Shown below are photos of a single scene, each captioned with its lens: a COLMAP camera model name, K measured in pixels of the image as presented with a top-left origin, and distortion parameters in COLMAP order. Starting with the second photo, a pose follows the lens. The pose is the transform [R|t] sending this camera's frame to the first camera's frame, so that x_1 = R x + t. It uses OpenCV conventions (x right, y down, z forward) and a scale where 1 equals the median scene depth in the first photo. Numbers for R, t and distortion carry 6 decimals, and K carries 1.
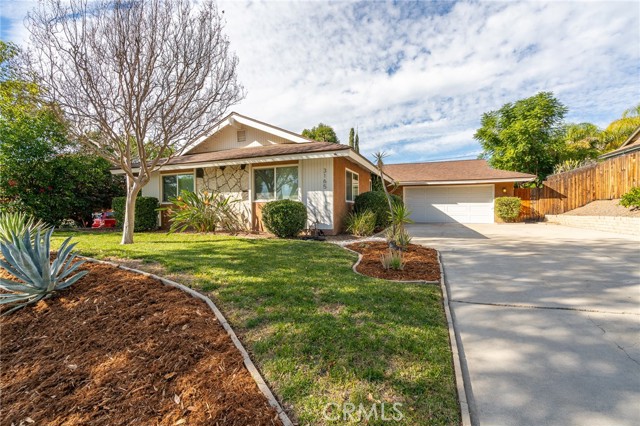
lens RADIAL K [[292.2, 0, 303.7], [0, 292.2, 207.5], [0, 0, 1]] dist [0.001285, 0.000532]
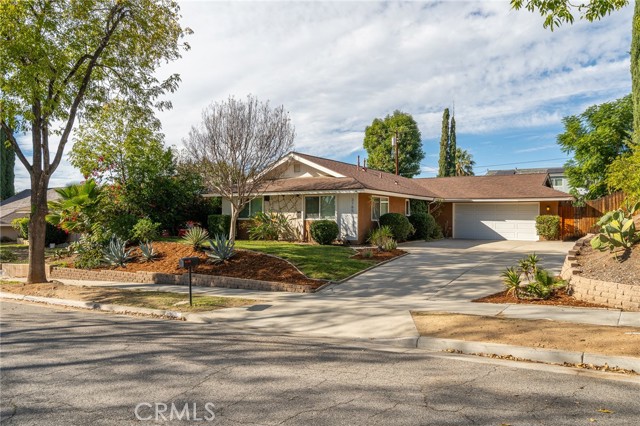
lens RADIAL K [[490.9, 0, 319.9], [0, 490.9, 213.8], [0, 0, 1]] dist [0.003539, -0.000326]
pose [[0.987492, 0.013043, -0.157126, 0.271903], [-0.012819, 0.999915, 0.002440, -0.055751], [0.157144, -0.000395, 0.987576, -1.326737]]
